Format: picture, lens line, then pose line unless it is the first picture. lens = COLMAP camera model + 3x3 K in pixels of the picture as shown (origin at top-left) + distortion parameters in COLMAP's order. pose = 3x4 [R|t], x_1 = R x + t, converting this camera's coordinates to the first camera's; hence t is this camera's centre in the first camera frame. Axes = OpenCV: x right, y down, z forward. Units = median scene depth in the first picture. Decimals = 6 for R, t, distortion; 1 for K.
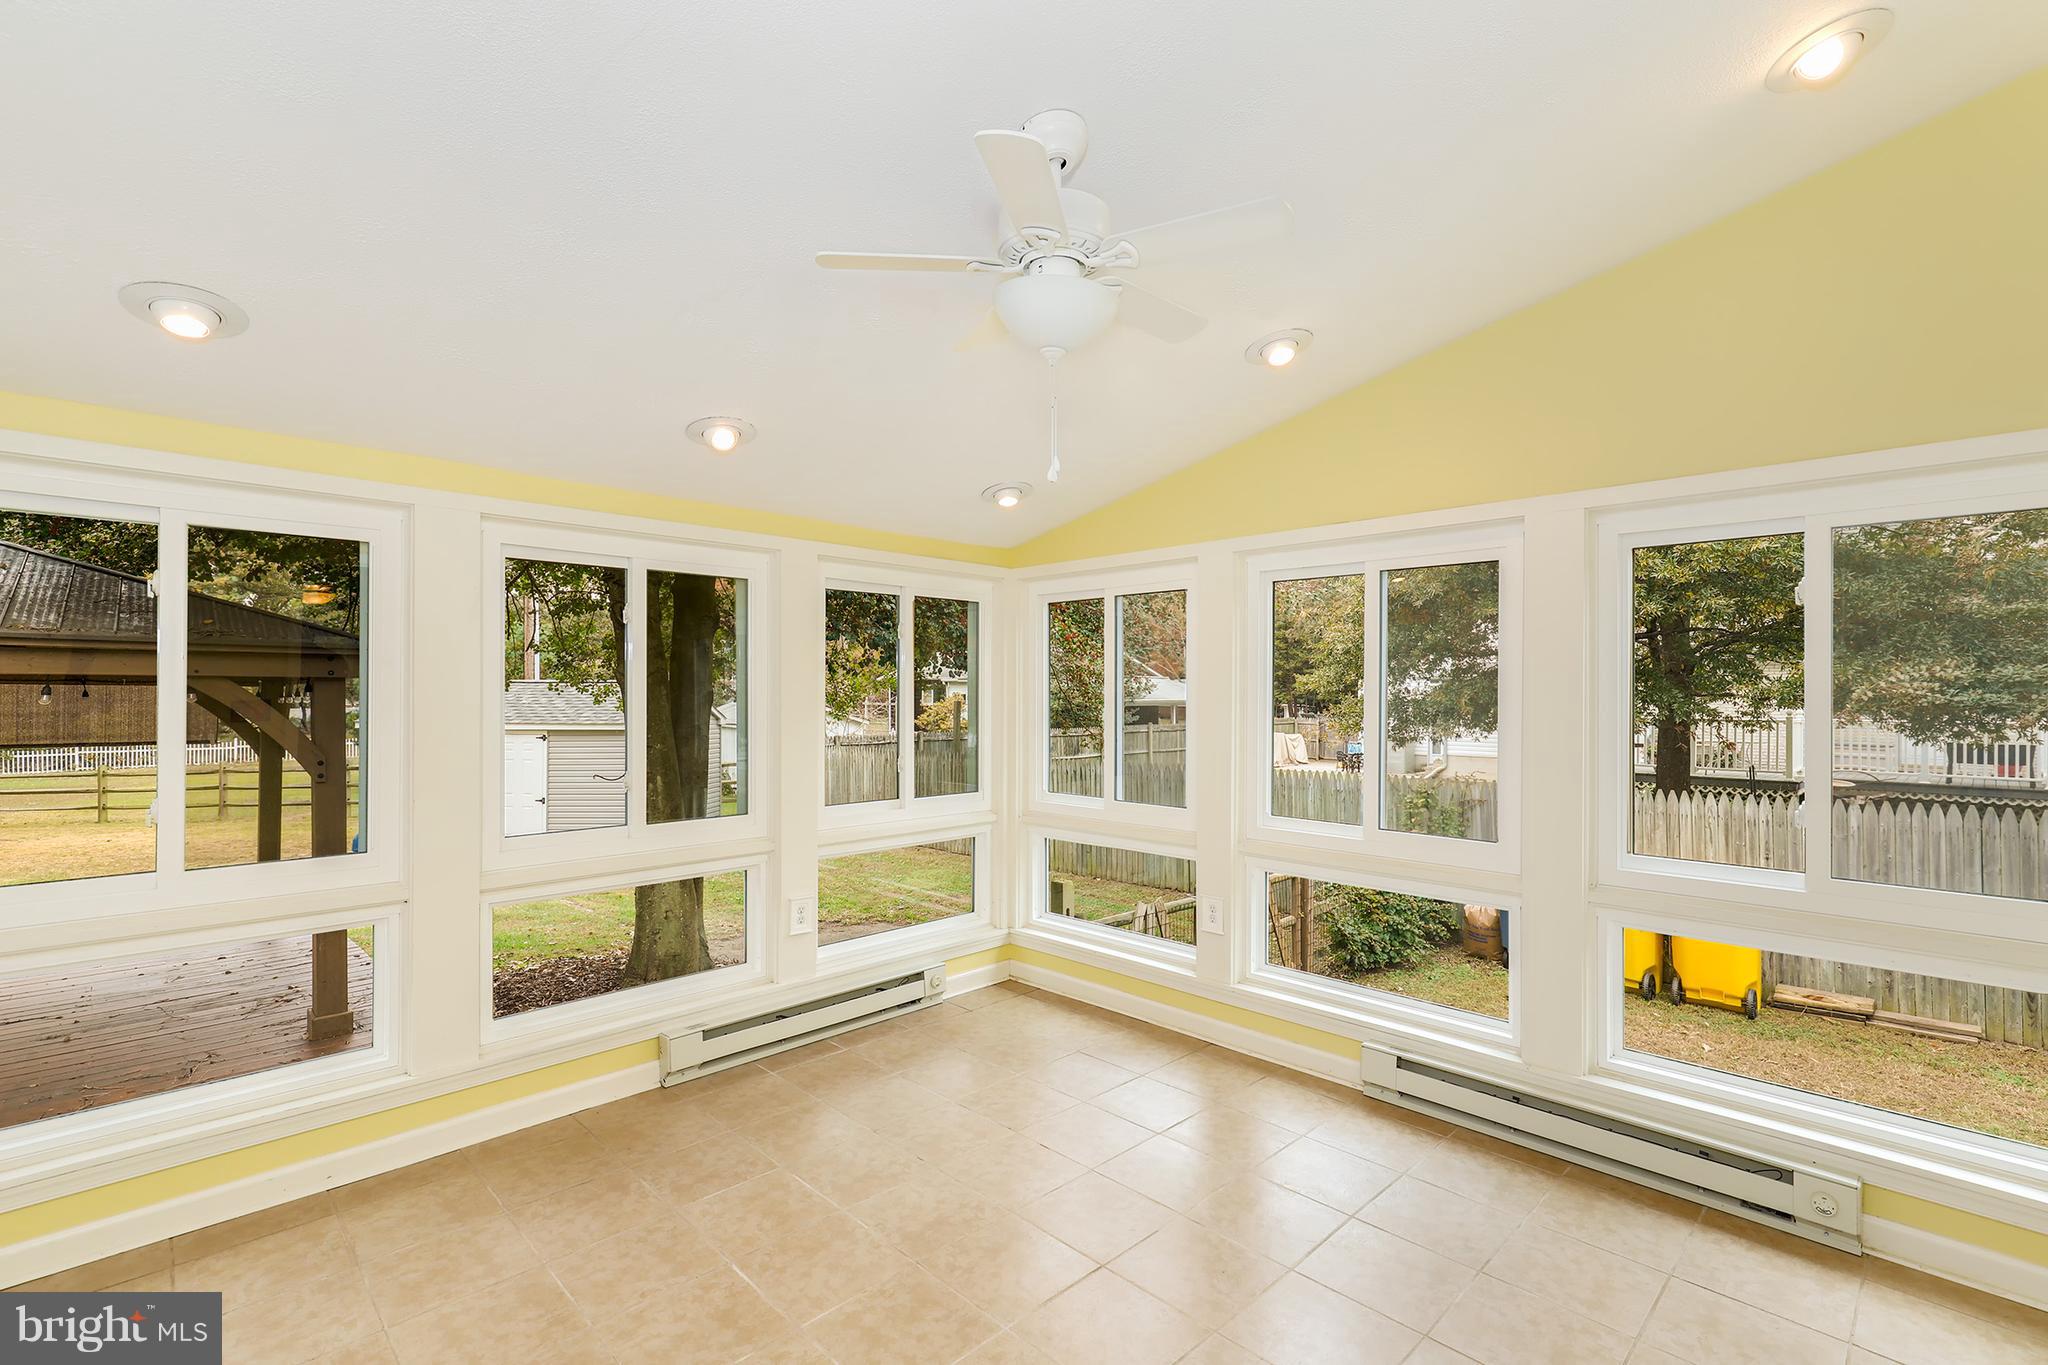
lens RADIAL K [[906.7, 0, 1015.1], [0, 906.7, 684.0], [0, 0, 1]] dist [0.011816, 0.000283]
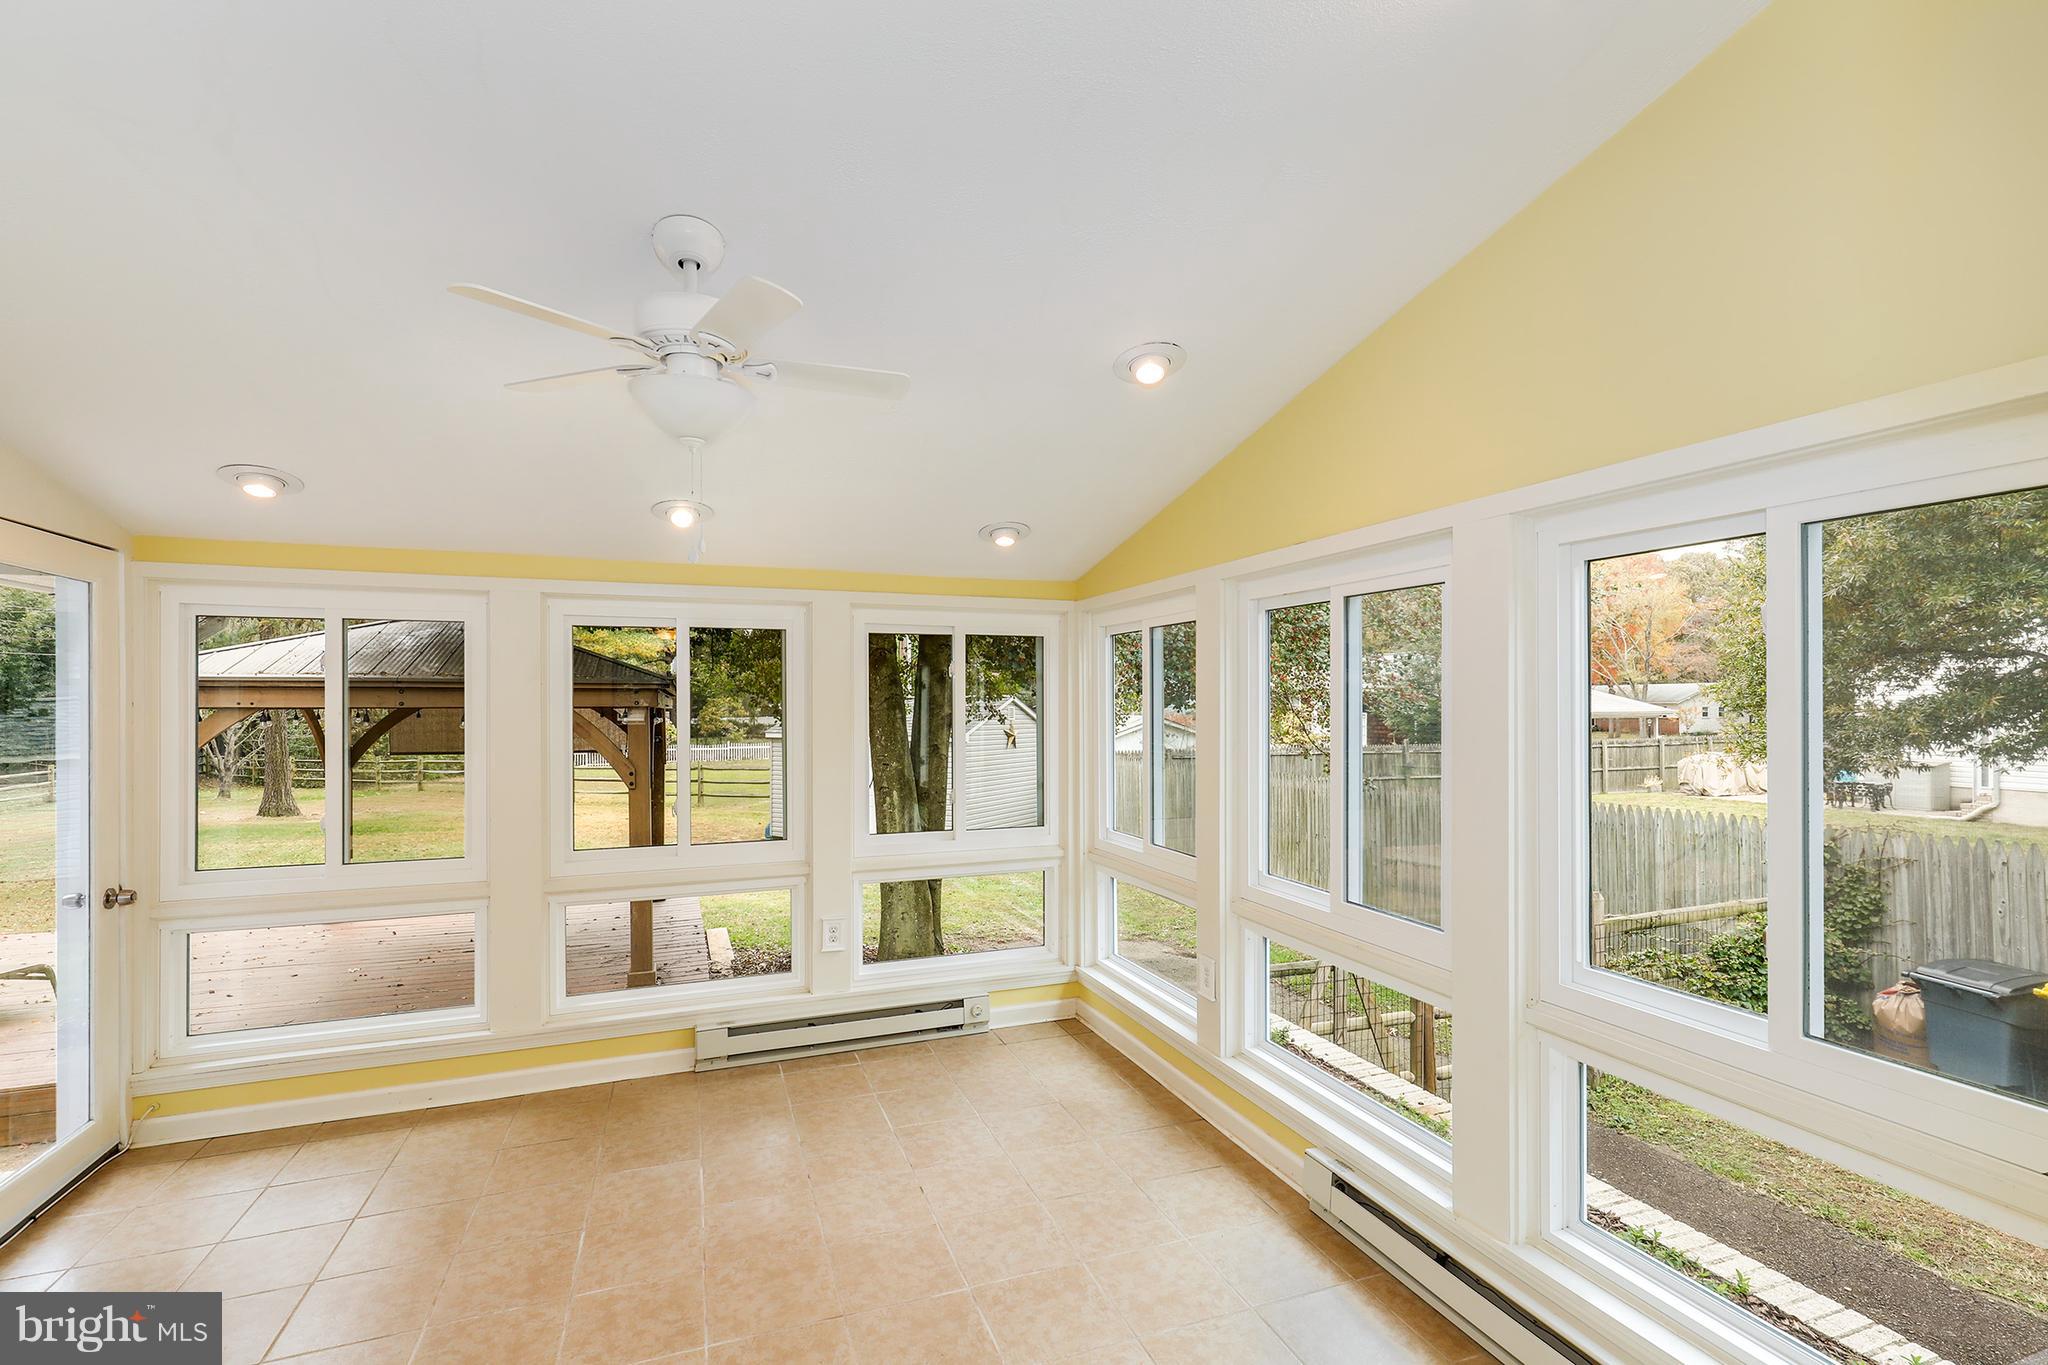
lens RADIAL K [[906.7, 0, 1016.7], [0, 906.7, 694.3], [0, 0, 1]] dist [0.011816, 0.000283]
pose [[0.915606, -0.008619, -0.401983, 0.395451], [0.009156, 0.999958, -0.000586, -0.031182], [0.401971, -0.003144, 0.915647, 0.083191]]
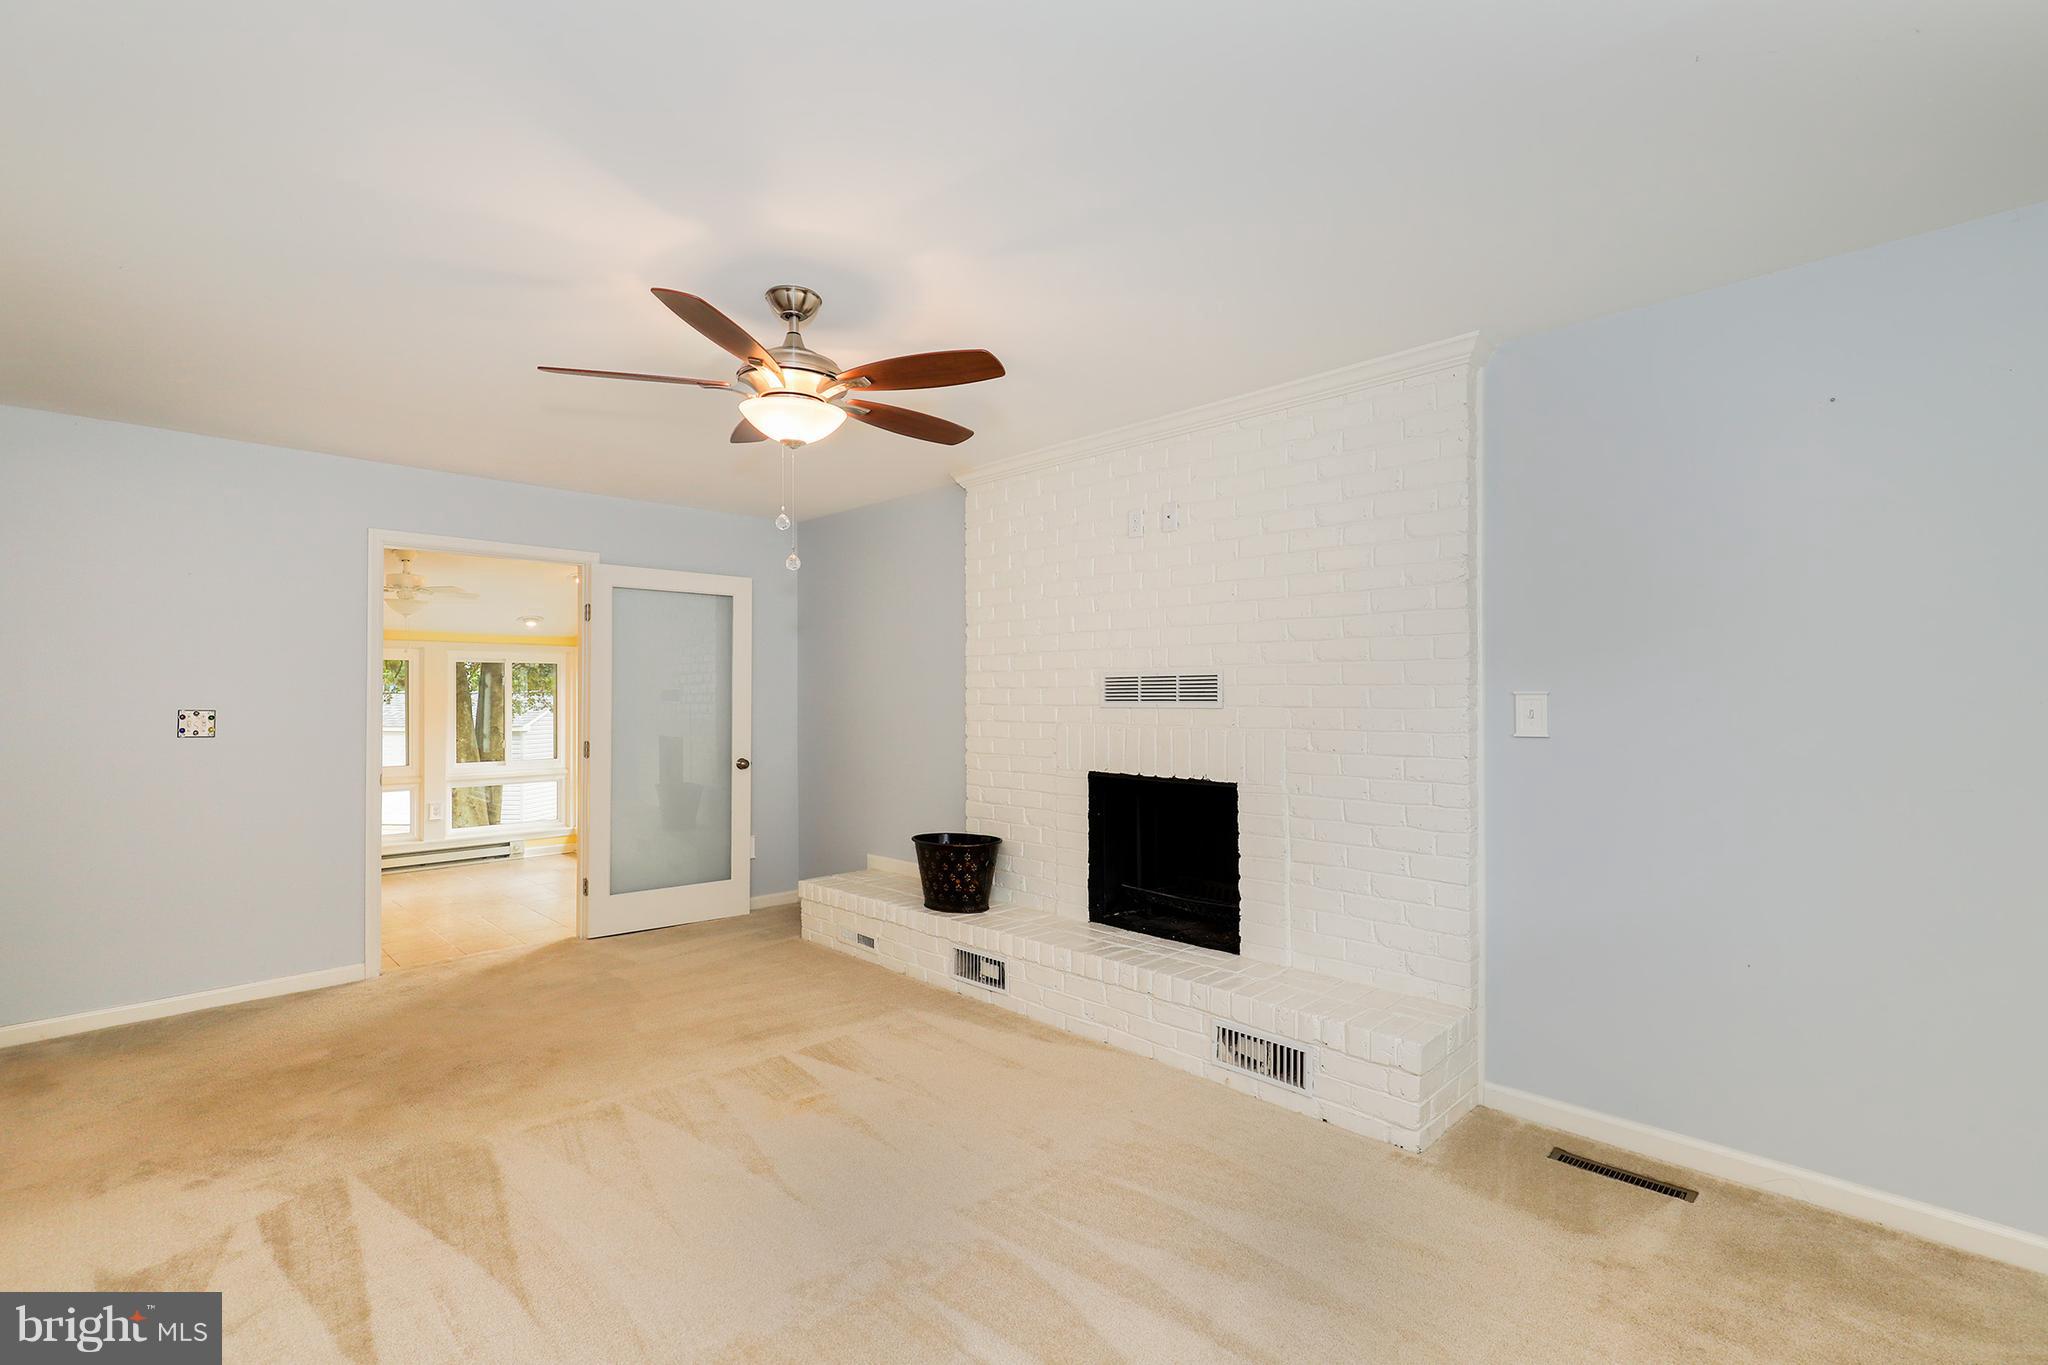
lens RADIAL K [[906.7, 0, 1037.1], [0, 906.7, 690.3], [0, 0, 1]] dist [0.011816, 0.000283]
pose [[0.999484, -0.006490, 0.031453, 1.132105], [0.006306, 0.999962, 0.005938, -0.044285], [-0.031490, -0.005736, 0.999488, -1.240420]]
